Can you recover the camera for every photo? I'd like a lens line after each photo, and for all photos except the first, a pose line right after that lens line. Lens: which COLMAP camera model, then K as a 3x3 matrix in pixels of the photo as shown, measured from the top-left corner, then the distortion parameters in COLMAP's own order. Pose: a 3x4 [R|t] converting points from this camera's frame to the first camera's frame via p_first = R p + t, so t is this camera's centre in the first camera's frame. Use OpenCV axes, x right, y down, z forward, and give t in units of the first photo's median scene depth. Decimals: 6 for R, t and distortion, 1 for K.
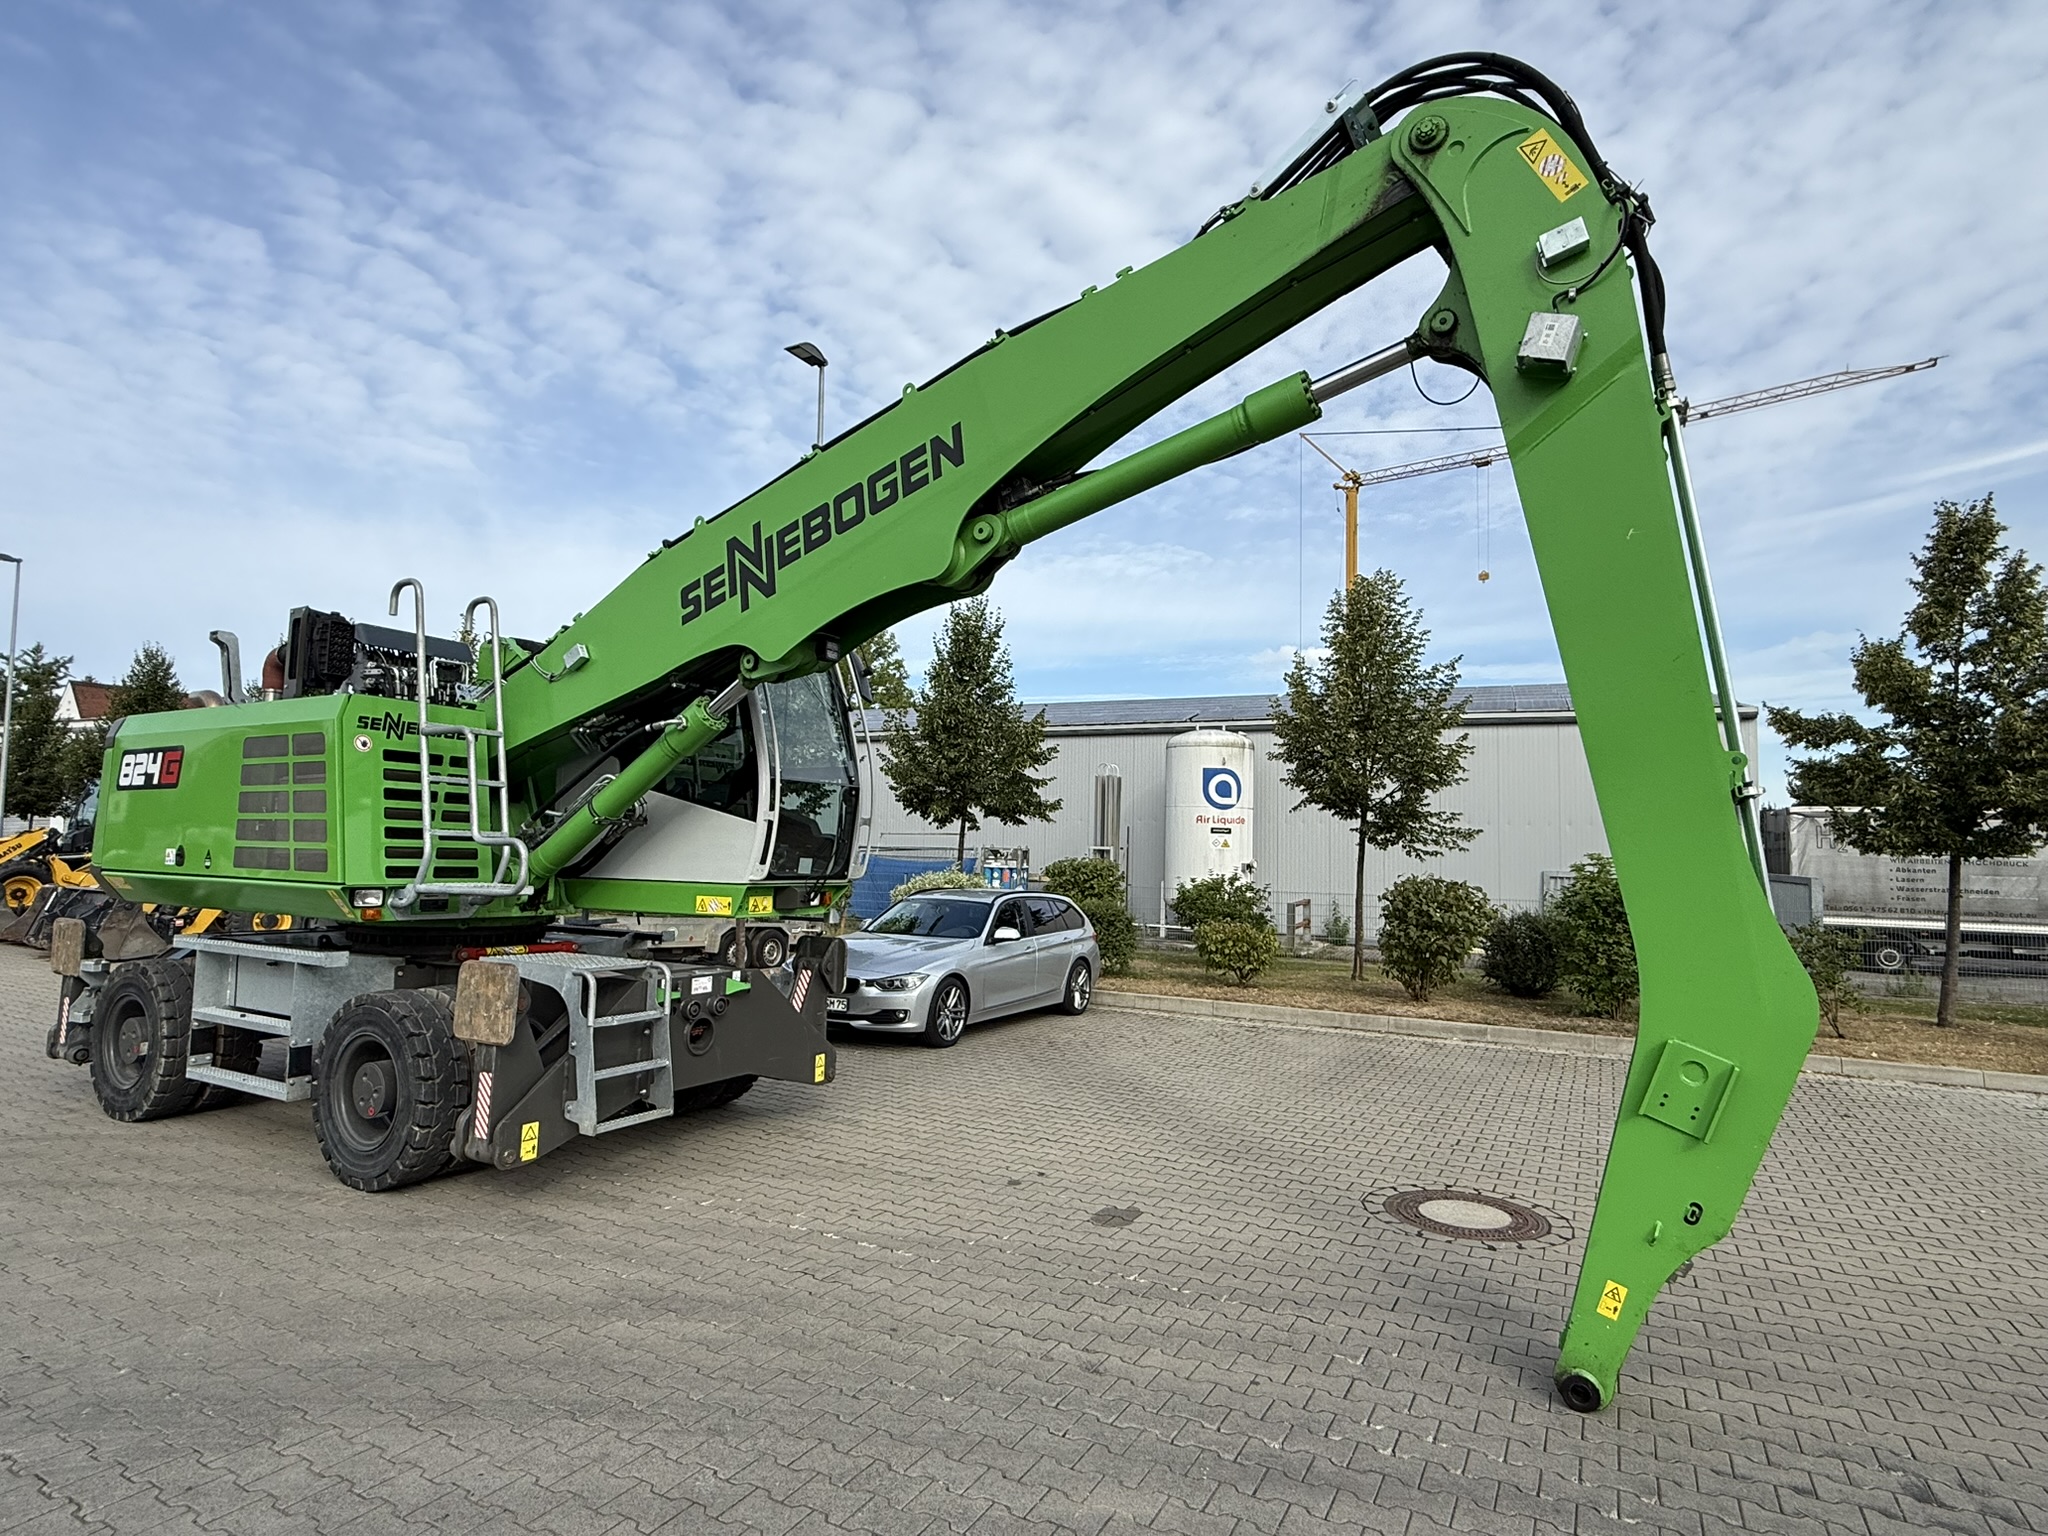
lens RADIAL K [[1076.3, 0, 991.0], [0, 1076.3, 766.8], [0, 0, 1]] dist [0.001025, -0.000192]
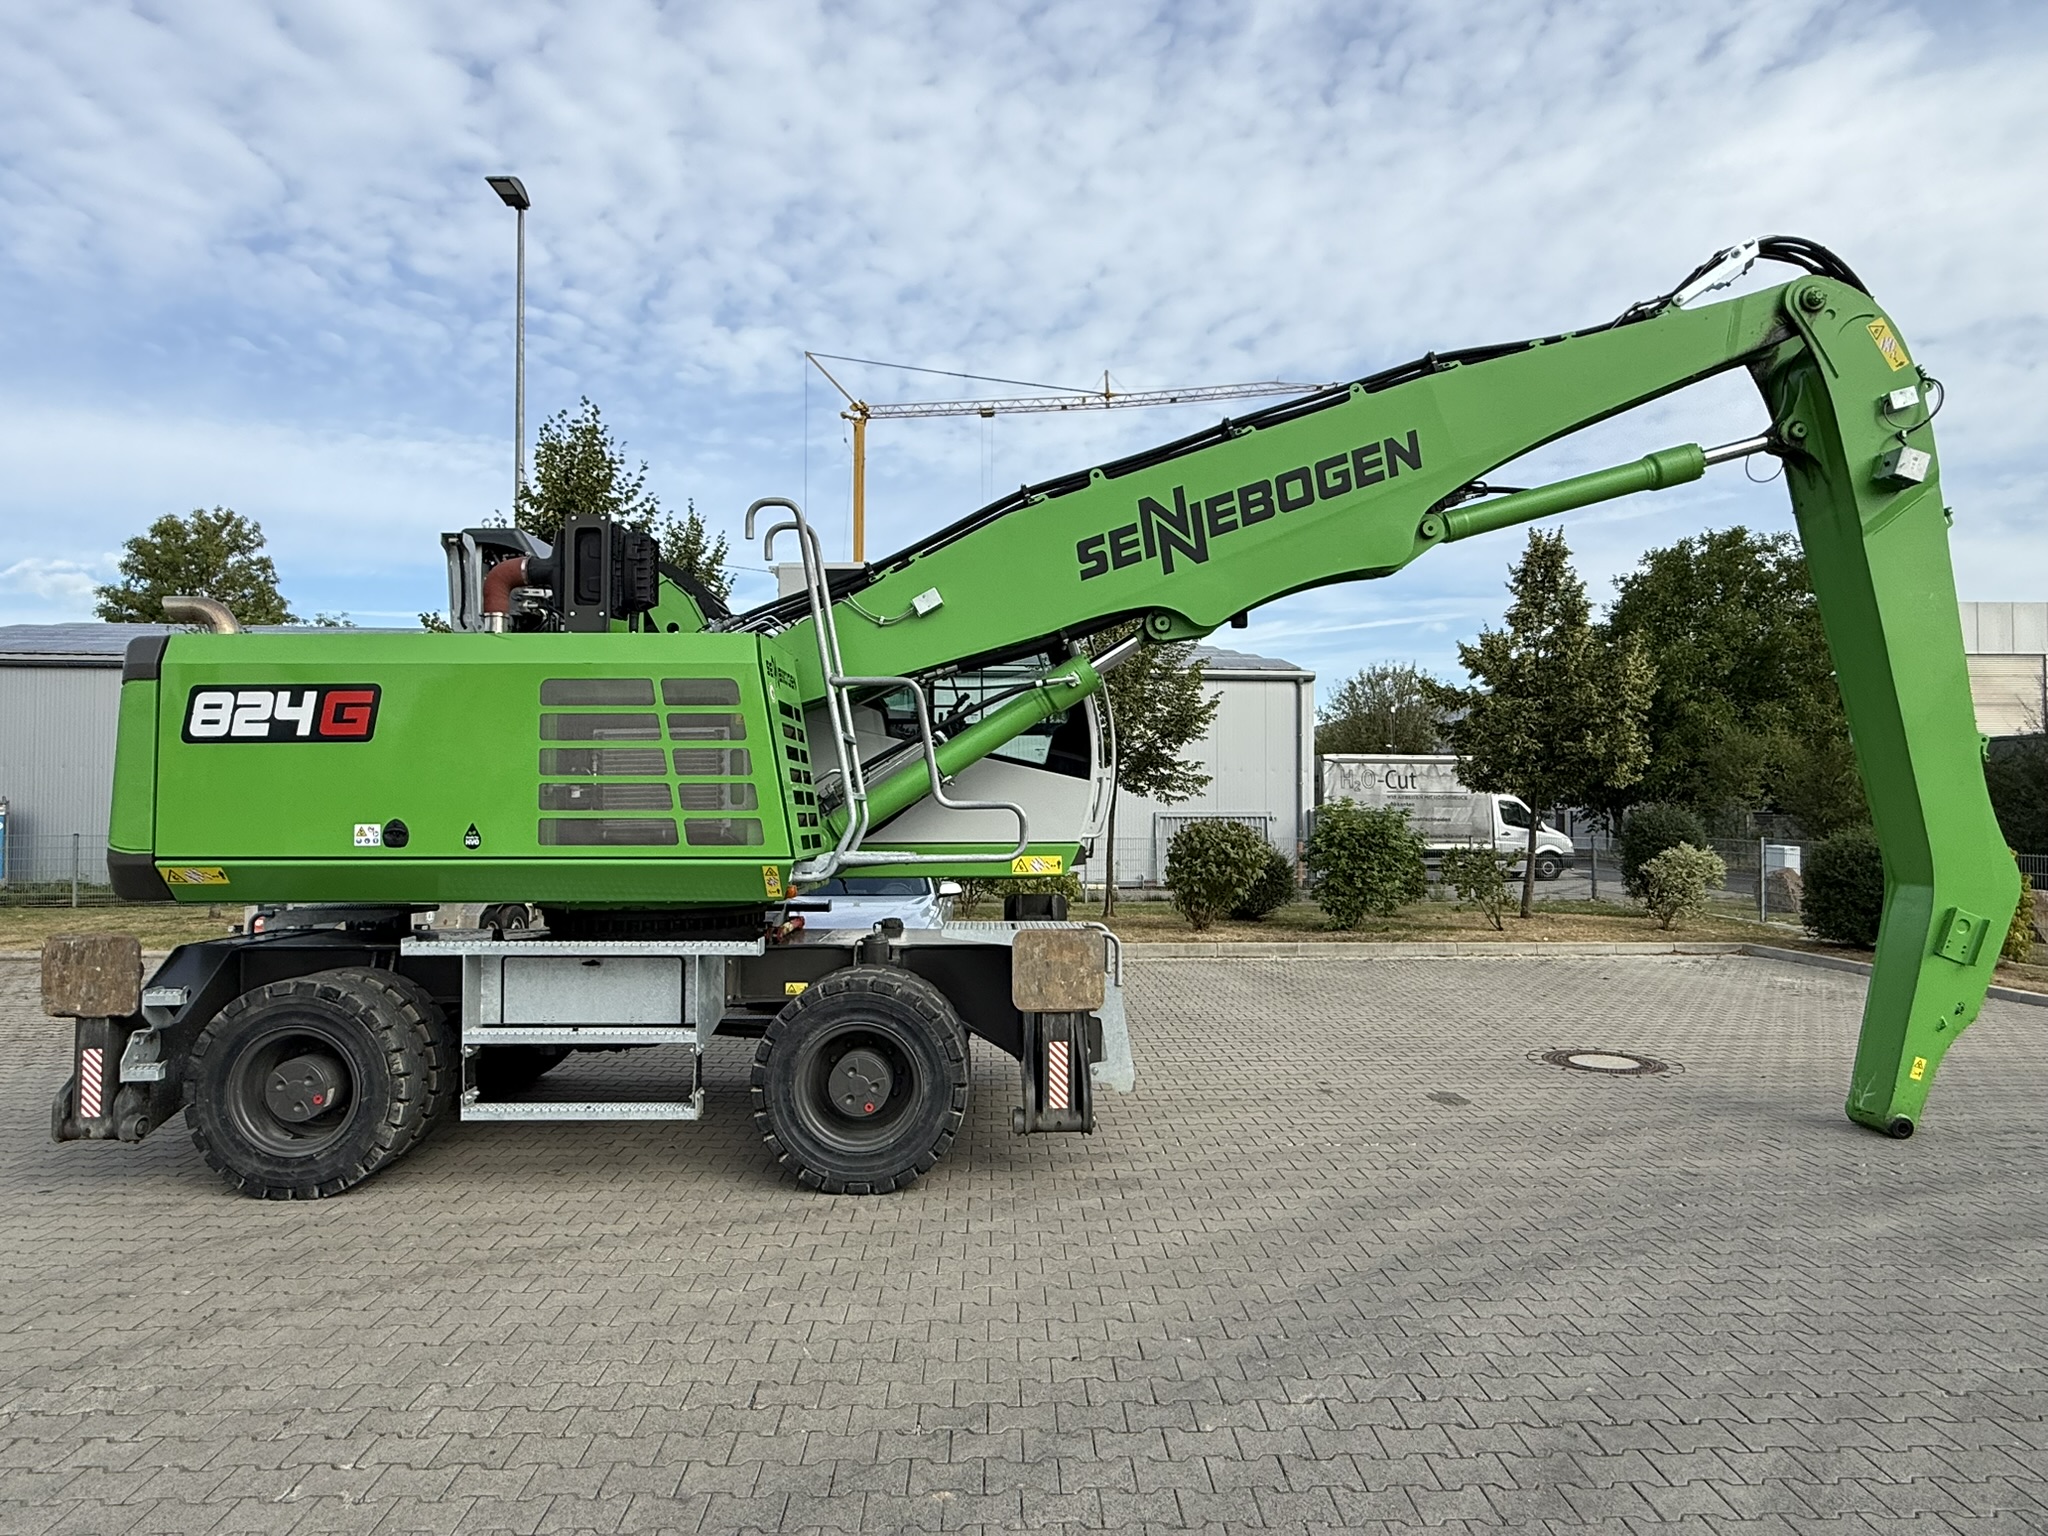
lens RADIAL K [[1191.1, 0, 986.5], [0, 1191.1, 769.0], [0, 0, 1]] dist [-0.001409, 0.001571]
pose [[0.865661, -0.006597, 0.500587, -0.586476], [-0.020140, 0.998645, 0.047988, -0.006665], [-0.500225, -0.051623, 0.864355, 0.063899]]
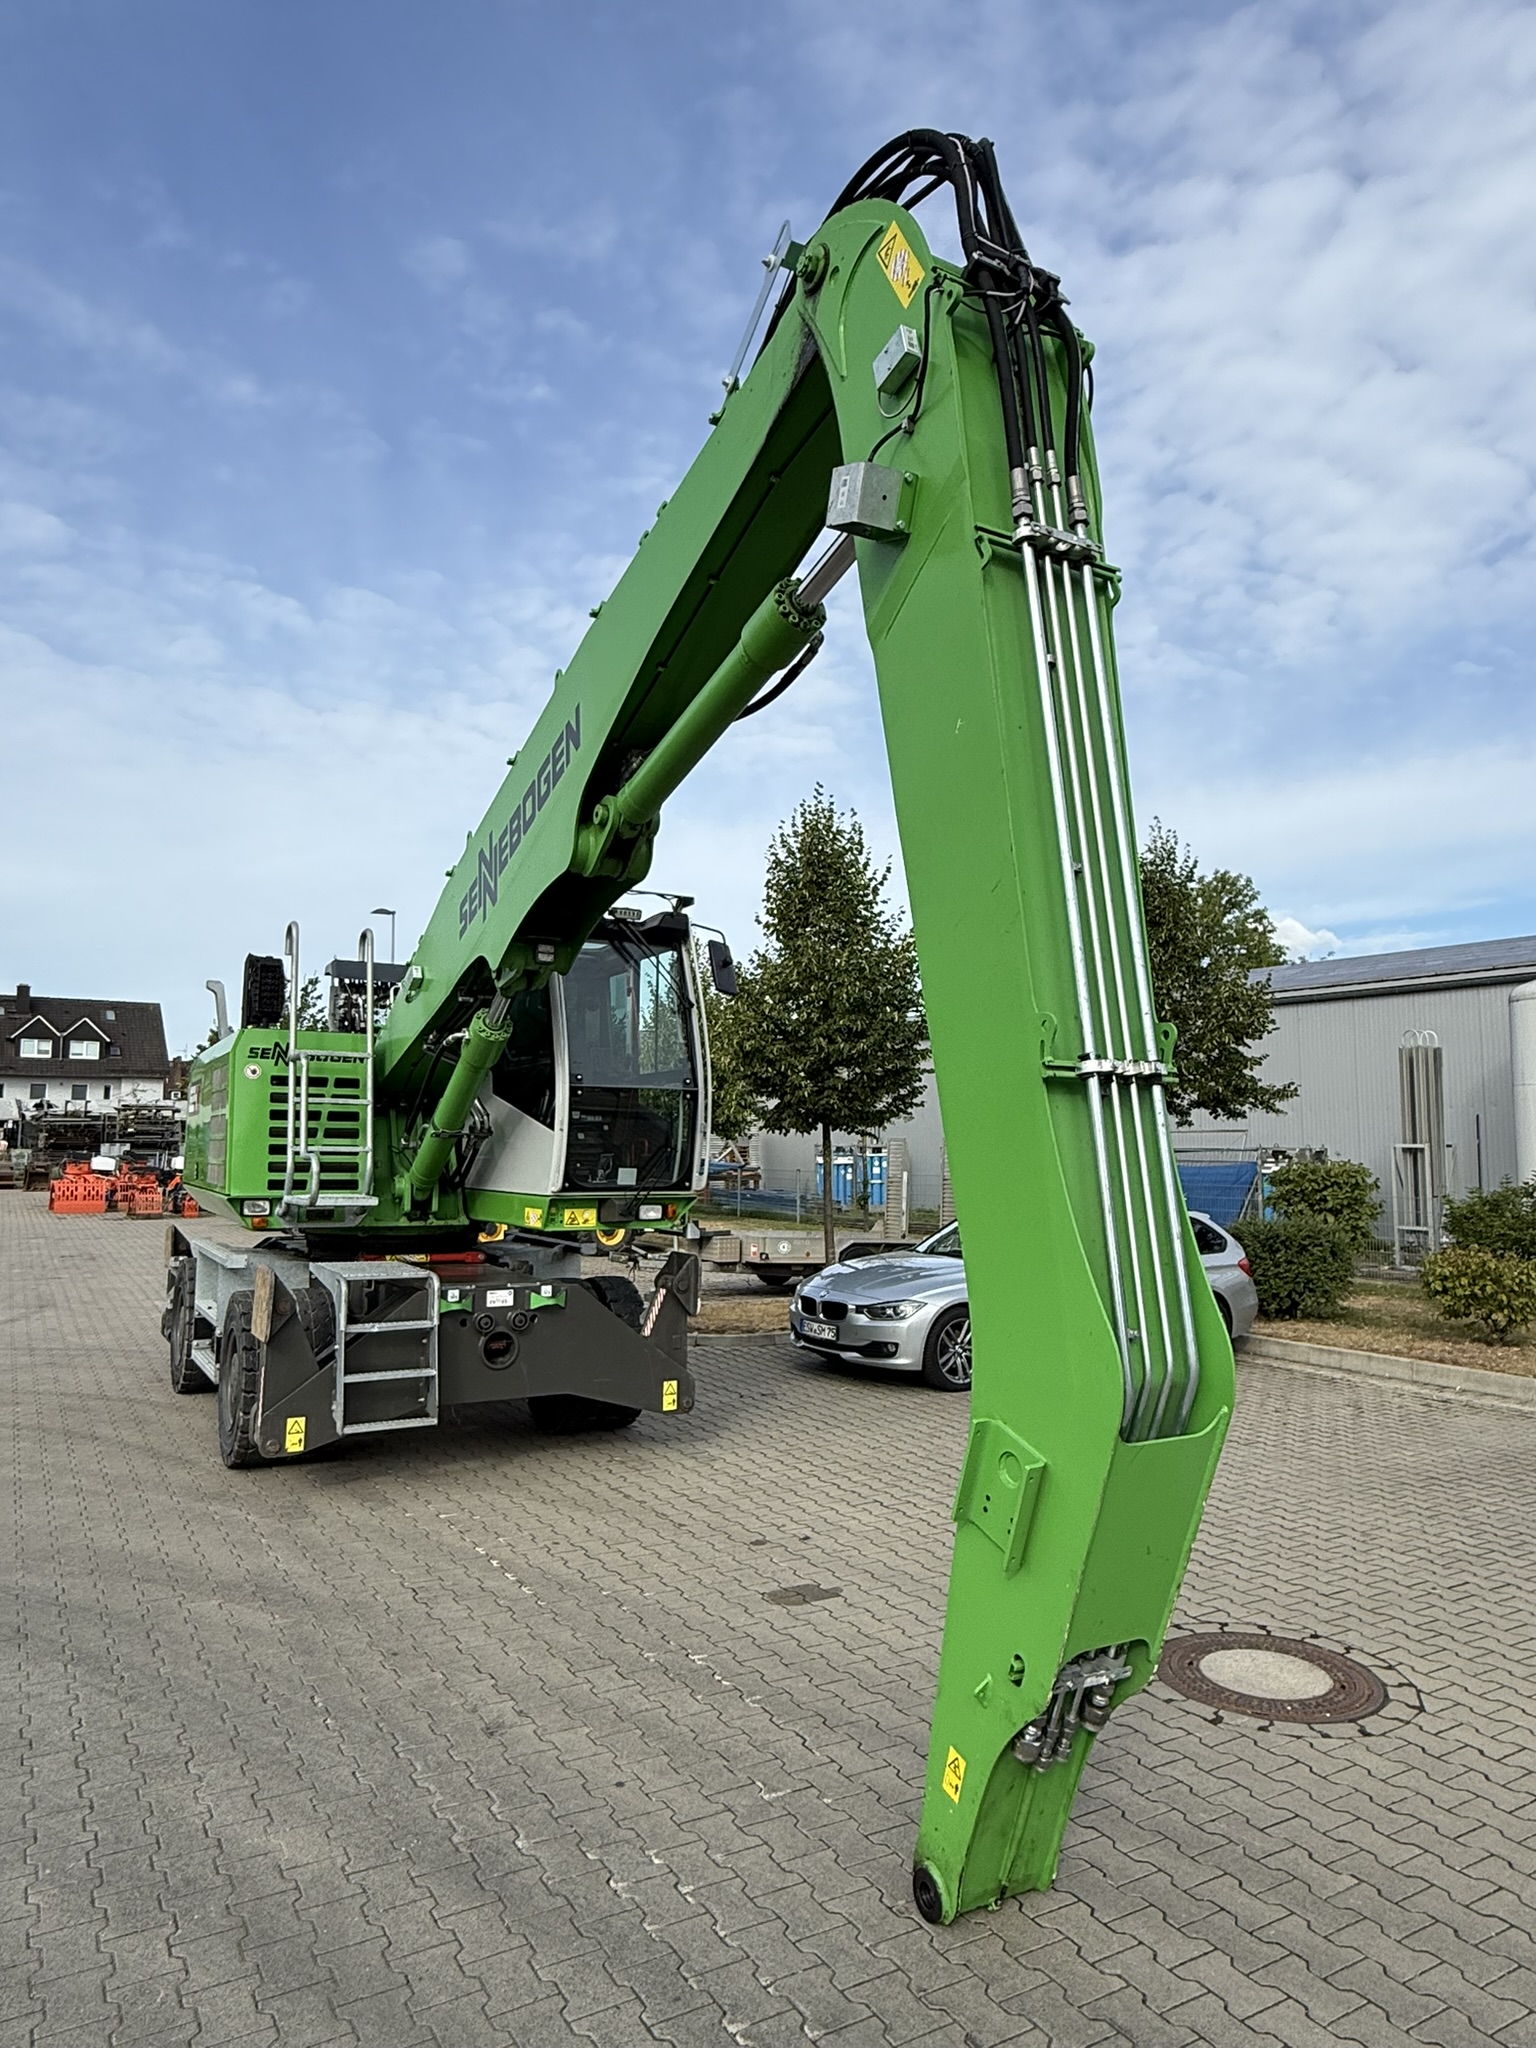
lens RADIAL K [[1266.8, 0, 768.0], [0, 1266.8, 1024.0], [0, 0, 1]] dist [0.002909, 0.001565]
pose [[0.864499, -0.064207, -0.498518, 0.540909], [0.052313, 0.997915, -0.037809, 0.007297], [0.499906, 0.006607, 0.866055, 0.108901]]
